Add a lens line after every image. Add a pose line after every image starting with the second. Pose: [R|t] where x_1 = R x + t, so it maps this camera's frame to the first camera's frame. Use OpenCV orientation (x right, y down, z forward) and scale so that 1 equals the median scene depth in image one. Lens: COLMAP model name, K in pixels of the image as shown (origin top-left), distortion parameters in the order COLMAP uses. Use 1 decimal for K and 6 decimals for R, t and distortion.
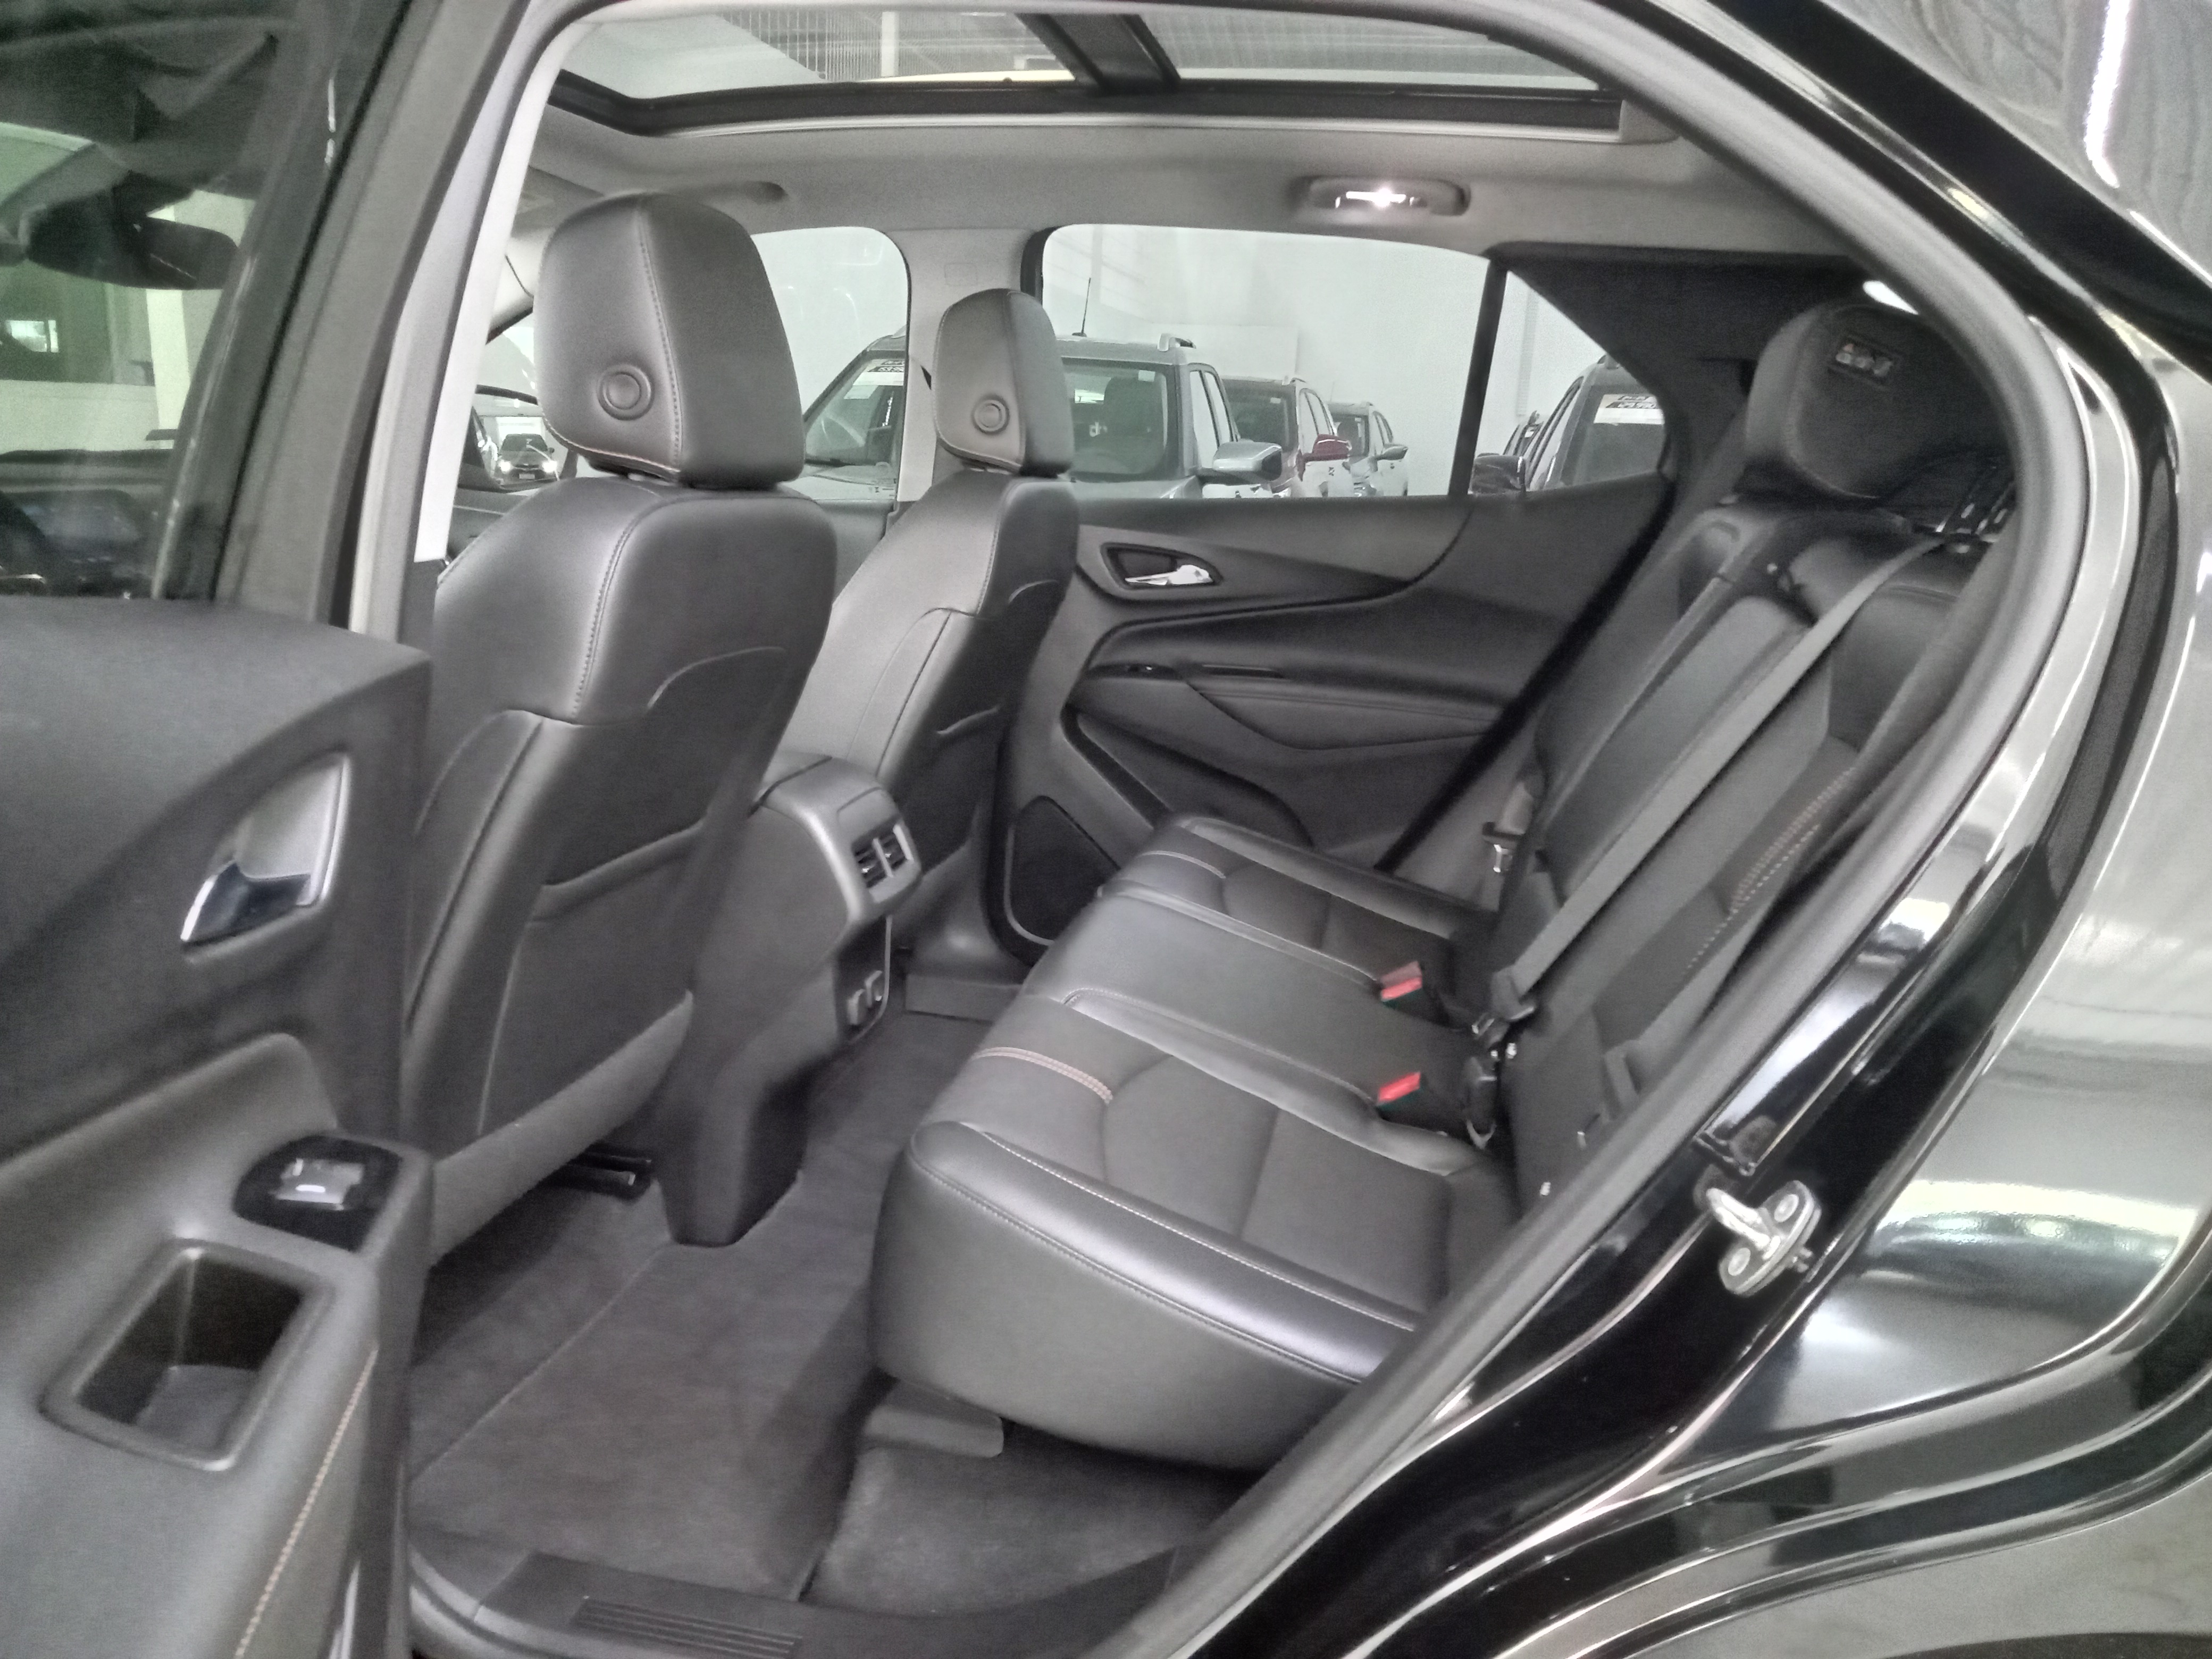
lens RADIAL K [[1683.1, 0, 985.4], [0, 1683.1, 830.5], [0, 0, 1]] dist [0.081973, -0.108728]
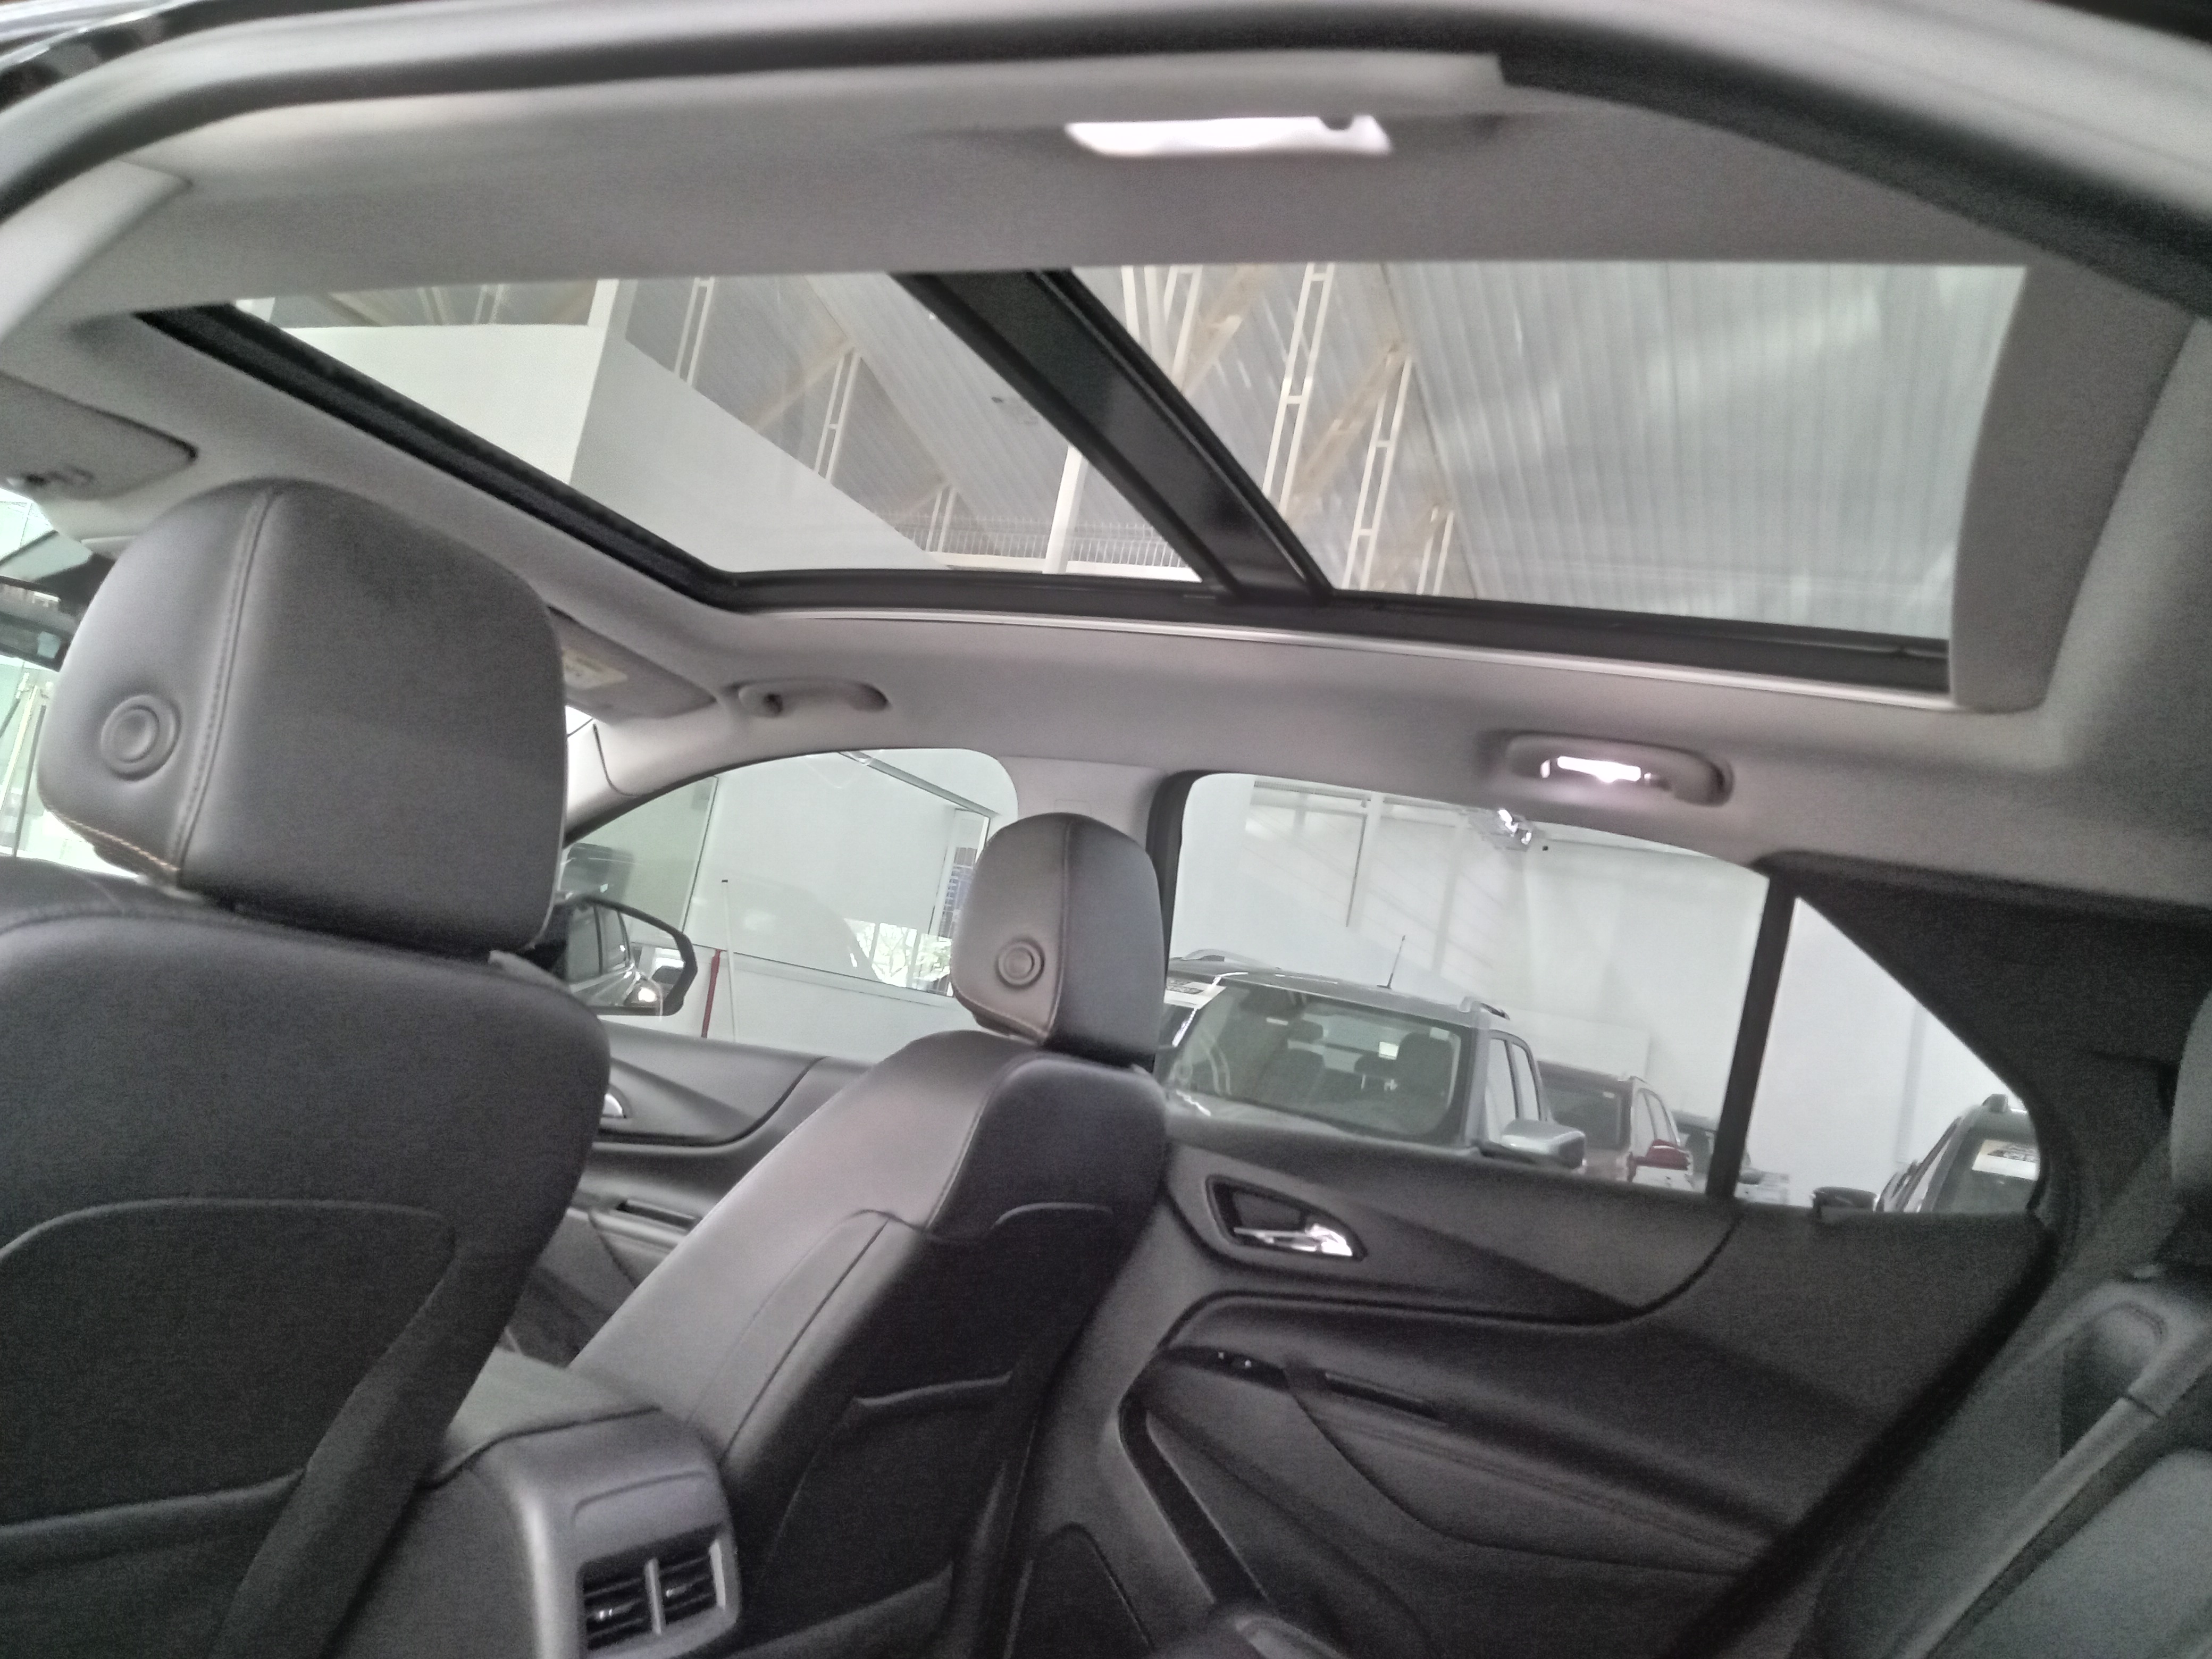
lens RADIAL K [[1683.1, 0, 985.4], [0, 1683.1, 830.5], [0, 0, 1]] dist [0.081973, -0.108728]
pose [[0.968993, 0.130414, -0.209868, 0.121932], [-0.196748, 0.921063, -0.336057, -0.045365], [0.149475, 0.366928, 0.918162, 0.276641]]
